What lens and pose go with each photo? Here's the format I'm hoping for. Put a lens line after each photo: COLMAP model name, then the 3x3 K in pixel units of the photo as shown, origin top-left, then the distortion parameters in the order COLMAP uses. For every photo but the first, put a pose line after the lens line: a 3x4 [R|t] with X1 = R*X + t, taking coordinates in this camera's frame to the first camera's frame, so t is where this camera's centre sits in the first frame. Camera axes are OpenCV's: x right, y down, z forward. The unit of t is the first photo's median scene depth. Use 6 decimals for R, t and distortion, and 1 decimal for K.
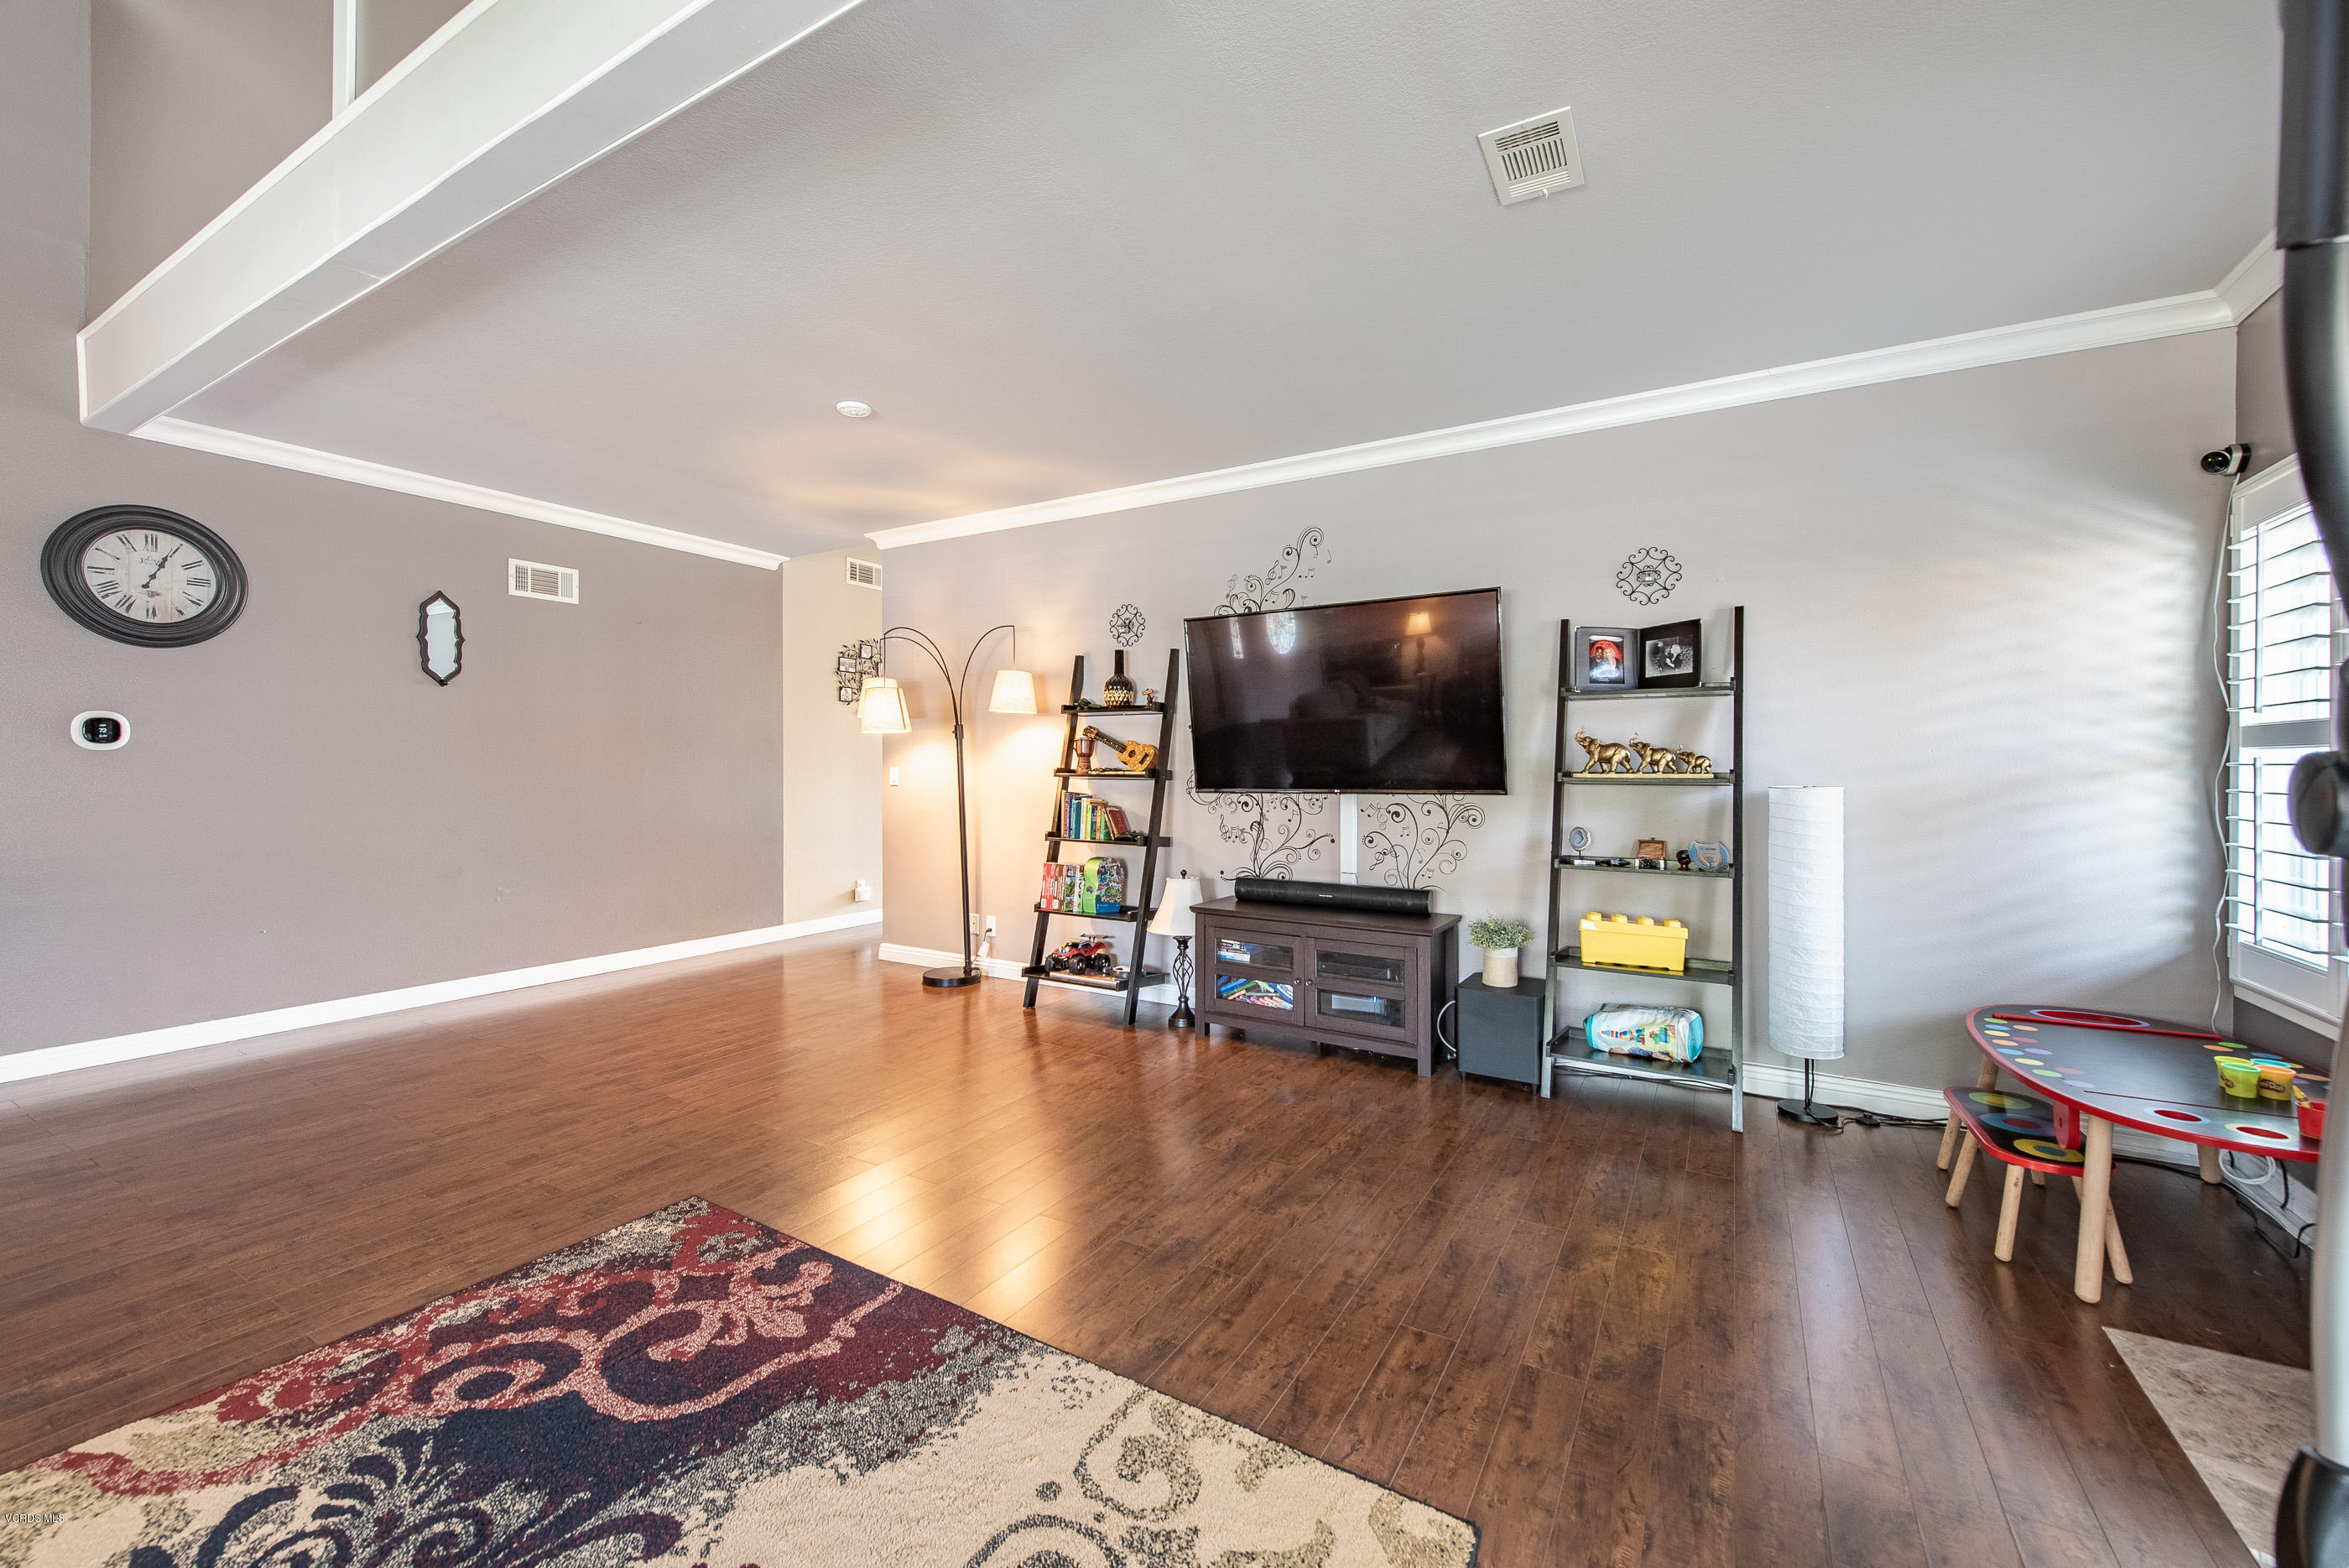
lens RADIAL K [[924.1, 0, 1185.7], [0, 924.1, 794.0], [0, 0, 1]] dist [0.012463, -0.006717]
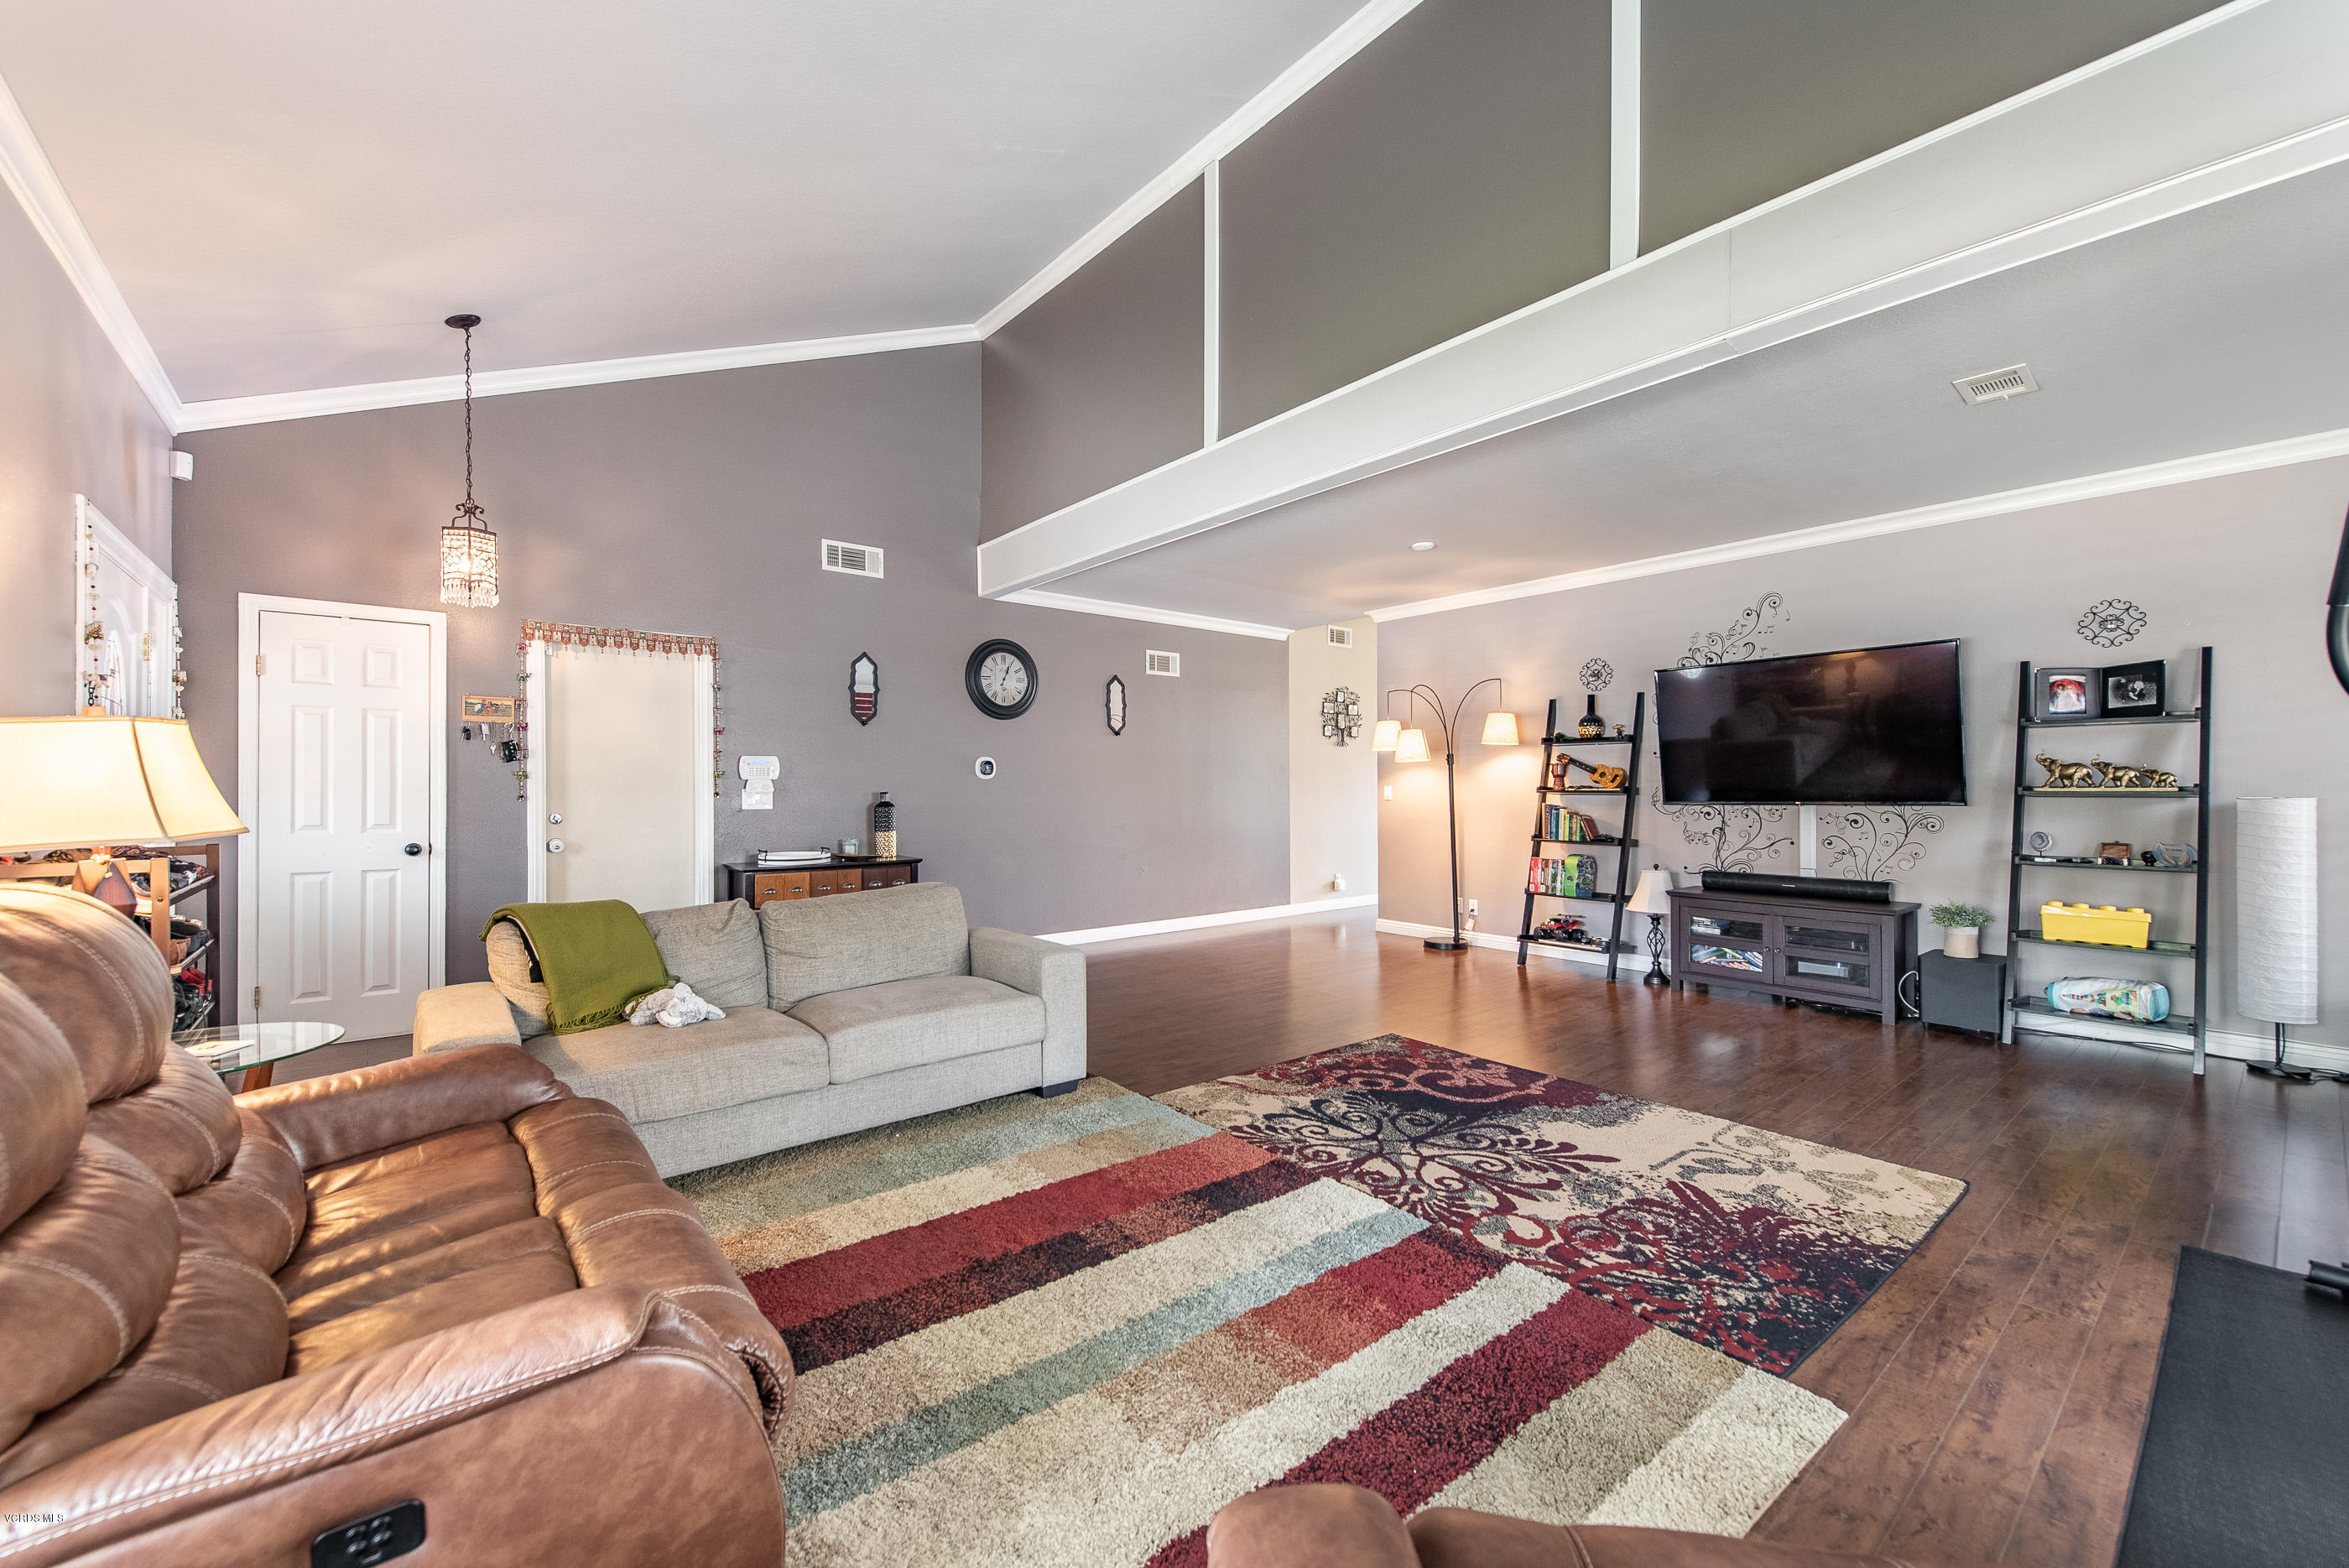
lens RADIAL K [[926.3, 0, 1167.0], [0, 926.3, 803.5], [0, 0, 1]] dist [-0.001026, -0.000837]
pose [[0.935903, 0.001119, -0.352257, -0.215081], [-0.005059, 0.999935, -0.010263, 0.016147], [0.352222, 0.011387, 0.935847, -0.527945]]
